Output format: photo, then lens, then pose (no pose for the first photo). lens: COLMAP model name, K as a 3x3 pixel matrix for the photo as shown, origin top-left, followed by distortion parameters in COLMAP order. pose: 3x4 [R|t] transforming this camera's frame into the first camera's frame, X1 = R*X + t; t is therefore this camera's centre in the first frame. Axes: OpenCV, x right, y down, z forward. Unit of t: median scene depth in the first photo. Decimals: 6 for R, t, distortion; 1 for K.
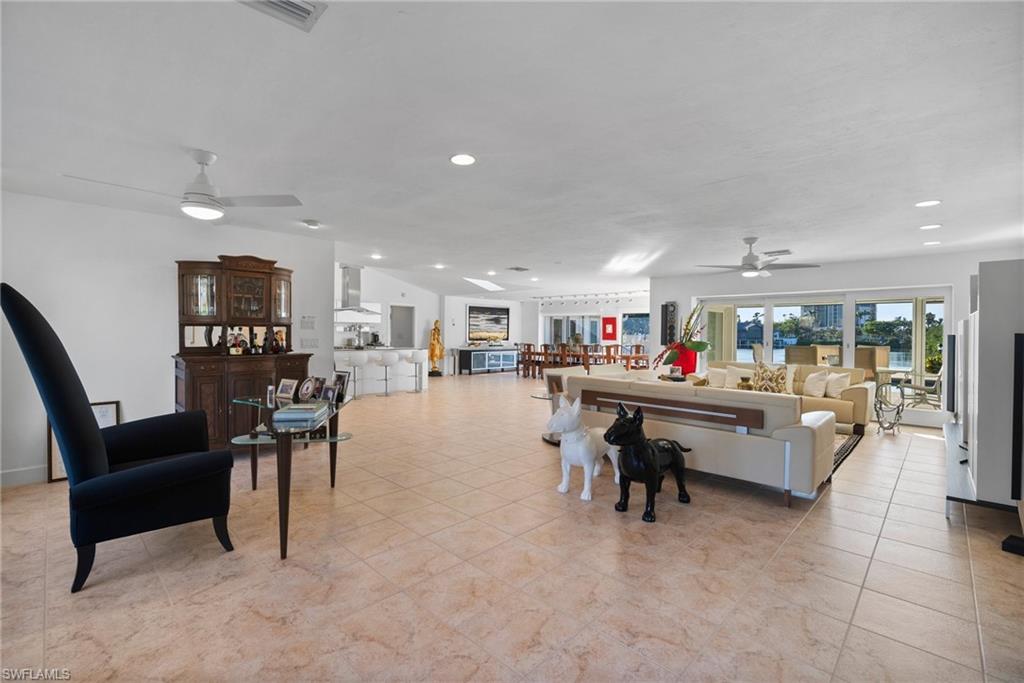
lens RADIAL K [[449.9, 0, 494.0], [0, 449.9, 340.7], [0, 0, 1]] dist [-0.012434, 0.002433]
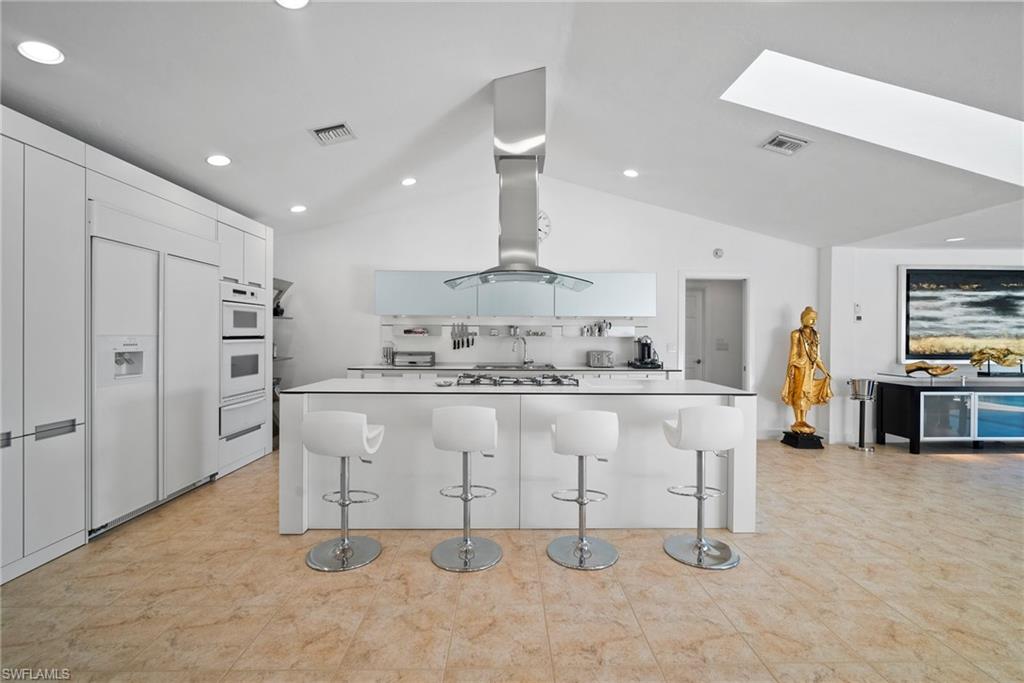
lens RADIAL K [[449.9, 0, 509.0], [0, 449.9, 336.8], [0, 0, 1]] dist [-0.012434, 0.002433]
pose [[0.739075, -0.001821, -0.673620, -0.052025], [-0.011432, 0.999818, -0.015246, -0.009569], [0.673526, 0.018969, 0.738920, 0.499051]]
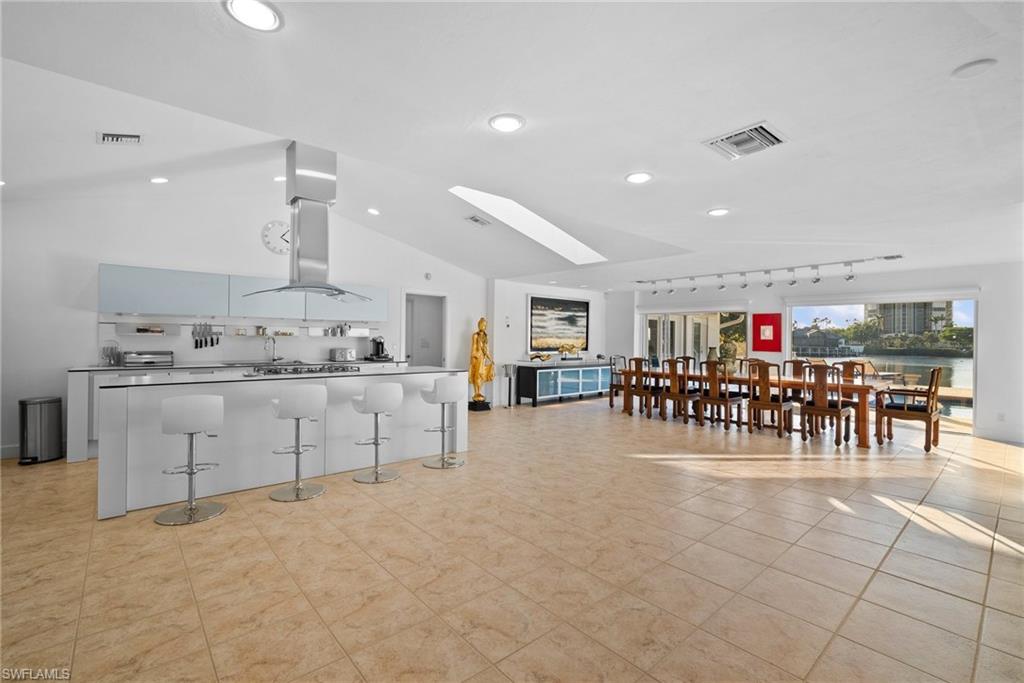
lens RADIAL K [[449.9, 0, 508.5], [0, 449.9, 336.8], [0, 0, 1]] dist [-0.012434, 0.002433]
pose [[0.998645, 0.002206, -0.051995, -0.056346], [-0.003338, 0.999759, -0.021695, -0.006640], [0.051935, 0.021839, 0.998412, 0.371195]]
